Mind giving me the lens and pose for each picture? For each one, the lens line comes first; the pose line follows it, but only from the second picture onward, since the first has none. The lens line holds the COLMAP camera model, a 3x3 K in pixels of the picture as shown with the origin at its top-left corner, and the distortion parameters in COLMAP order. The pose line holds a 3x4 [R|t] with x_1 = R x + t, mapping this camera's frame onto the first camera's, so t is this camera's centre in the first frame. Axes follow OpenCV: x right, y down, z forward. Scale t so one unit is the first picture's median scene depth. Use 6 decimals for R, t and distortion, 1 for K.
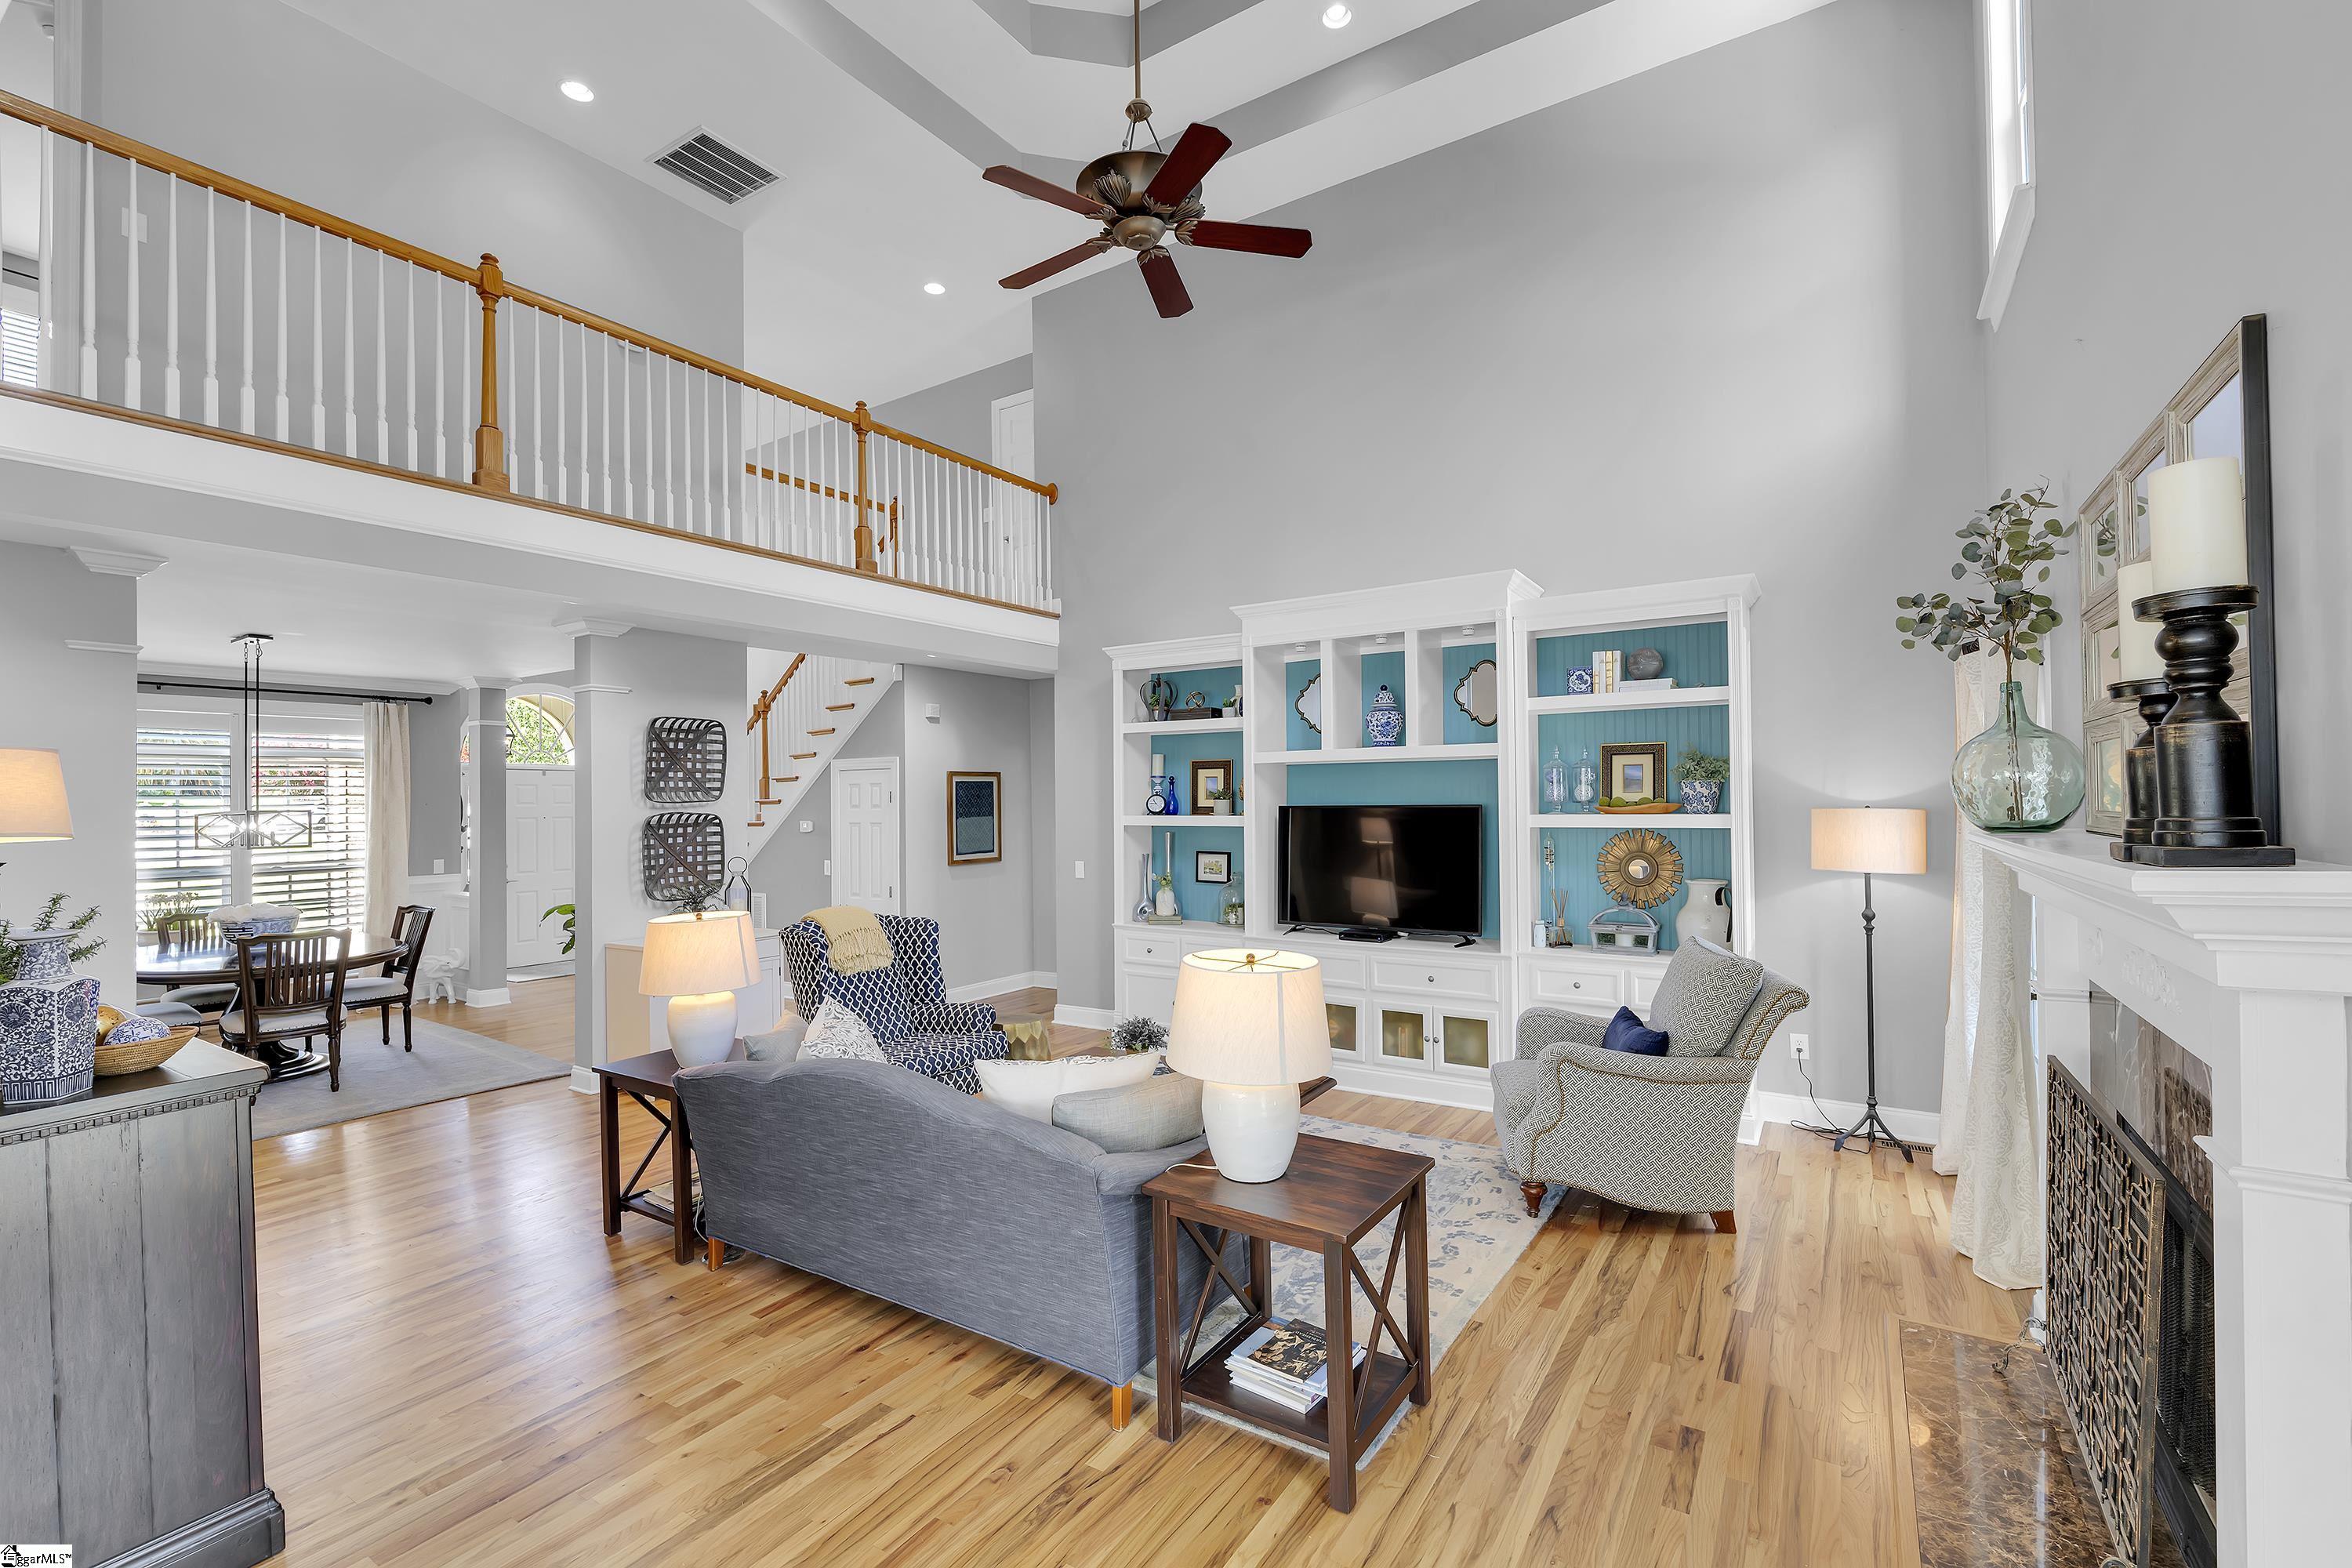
lens RADIAL K [[1023.9, 0, 1176.0], [0, 1023.9, 784.0], [0, 0, 1]] dist [-0.002402, -0.000107]
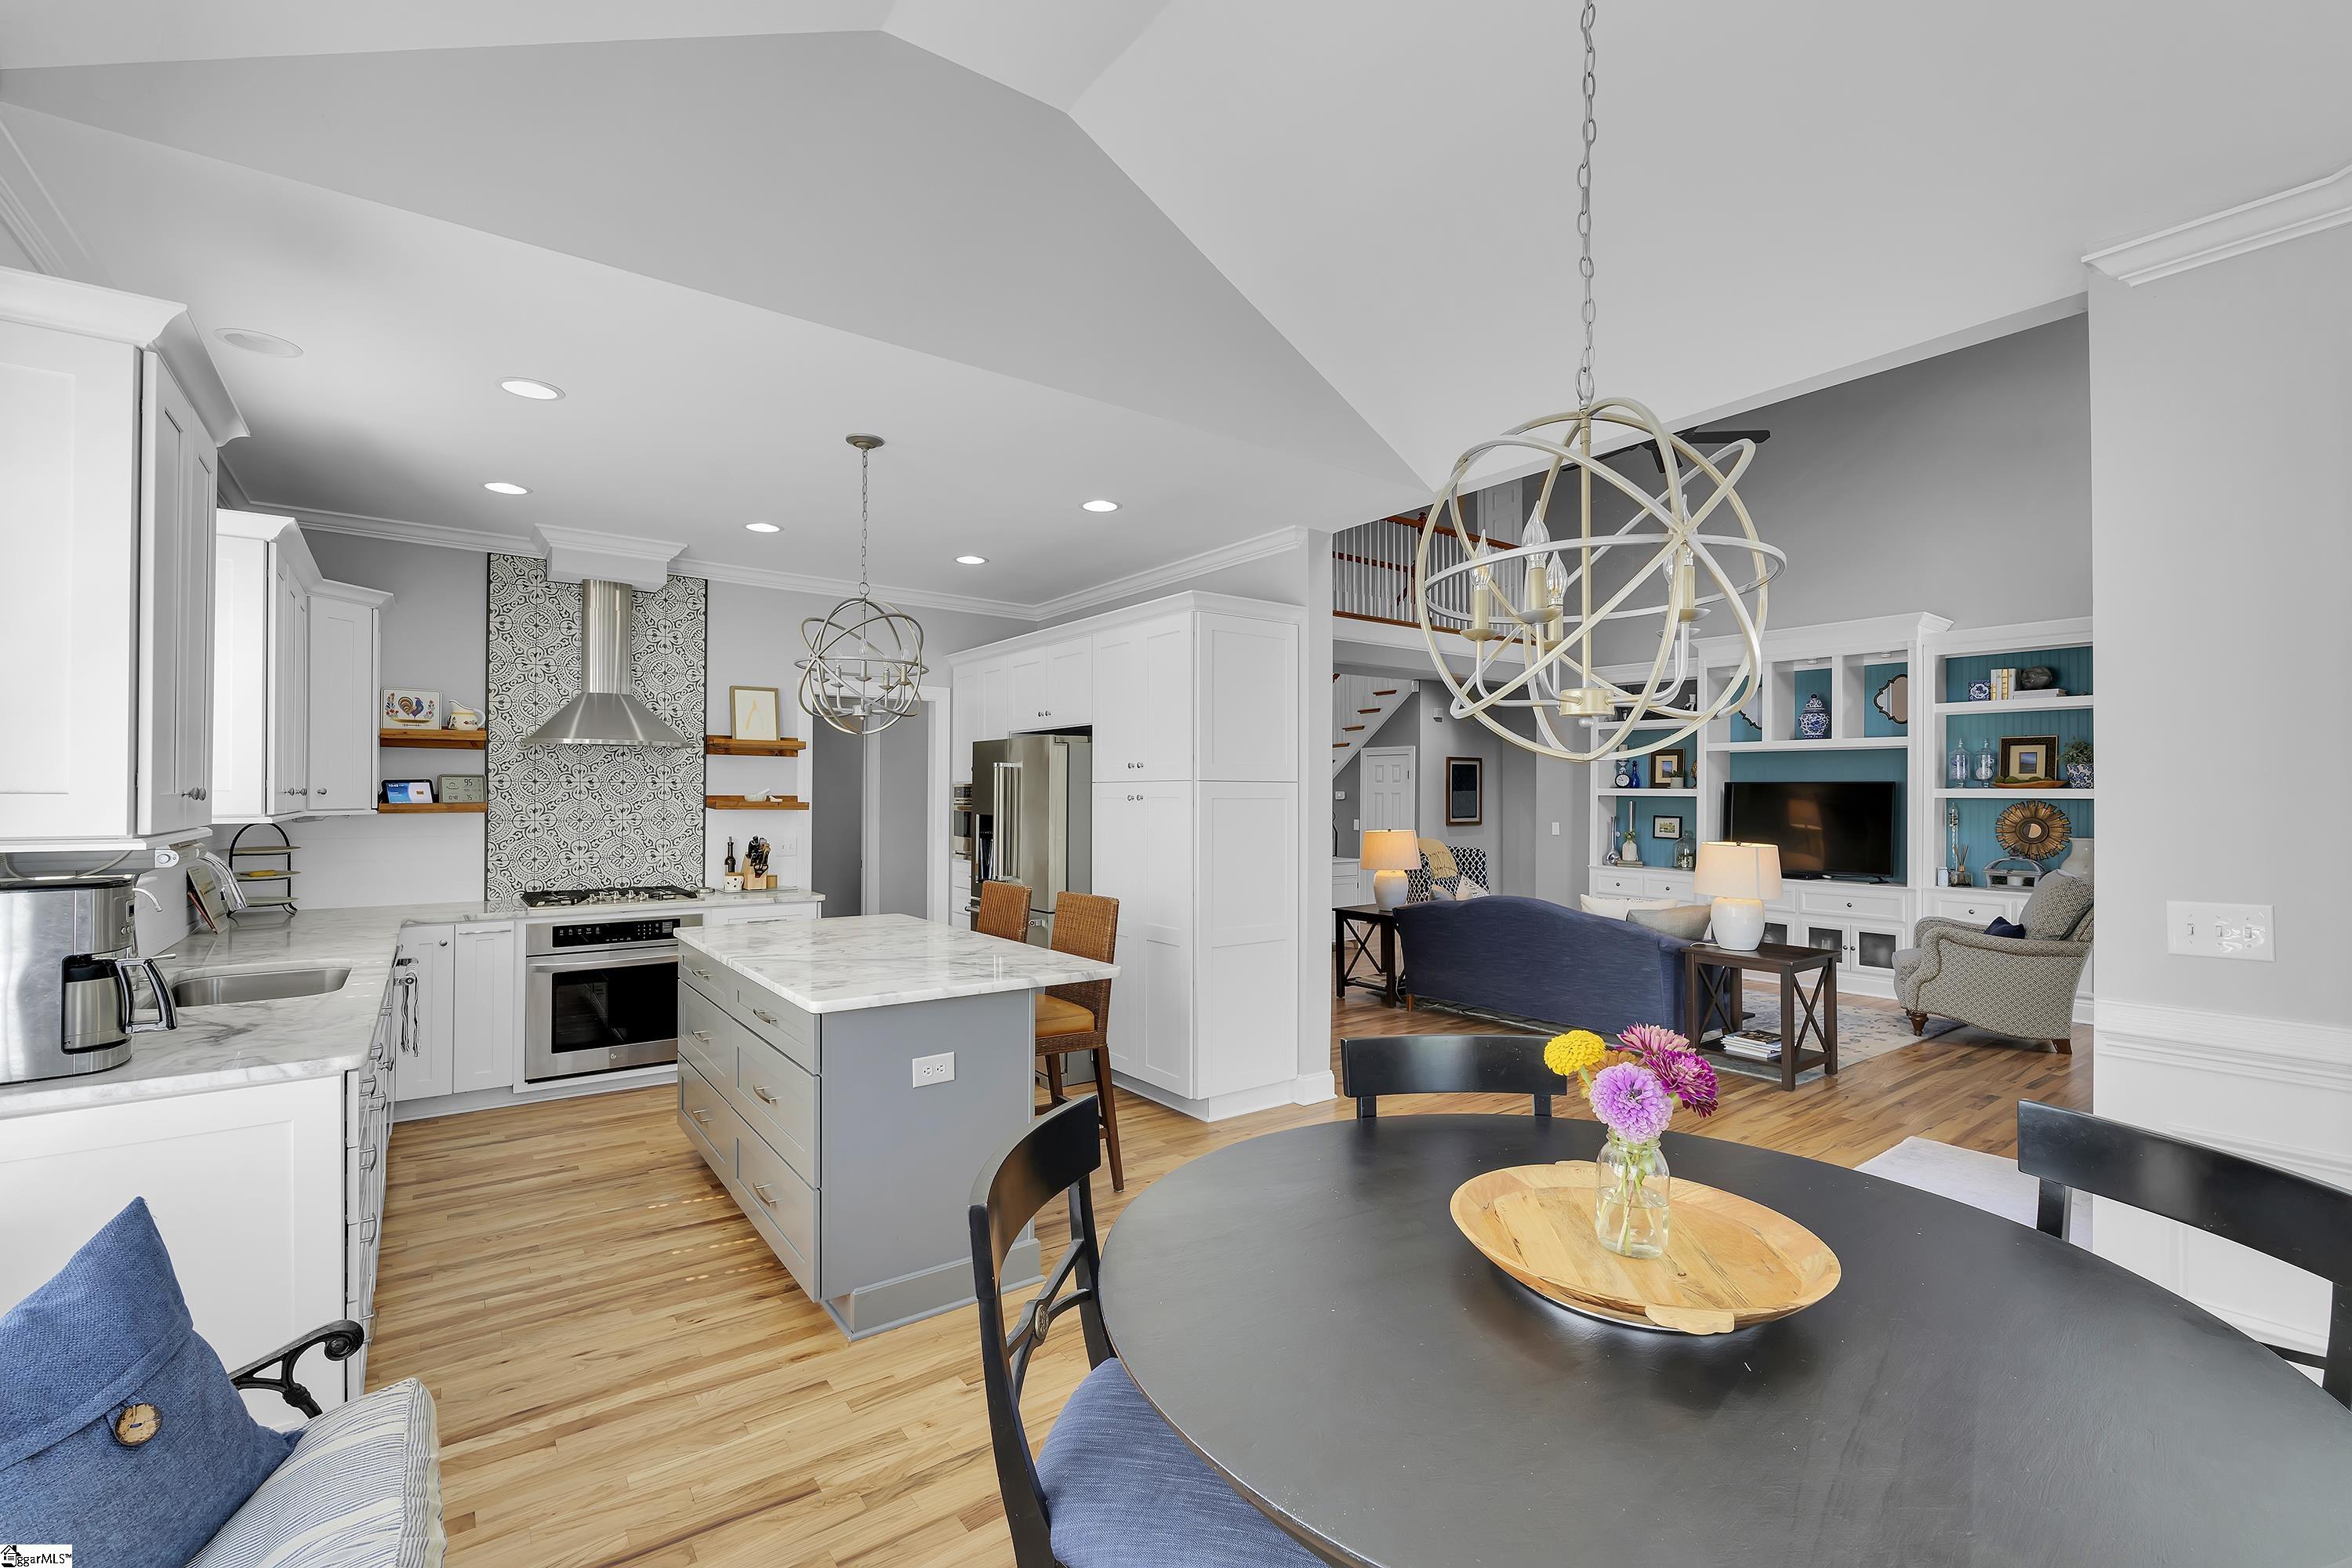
lens RADIAL K [[1023.9, 0, 1176.0], [0, 1023.9, 784.0], [0, 0, 1]] dist [-0.002402, -0.000107]
pose [[0.938422, 0.014730, -0.345178, -0.133149], [-0.011949, 0.999877, 0.010184, 0.021493], [0.345286, -0.005432, 0.938482, -0.622416]]
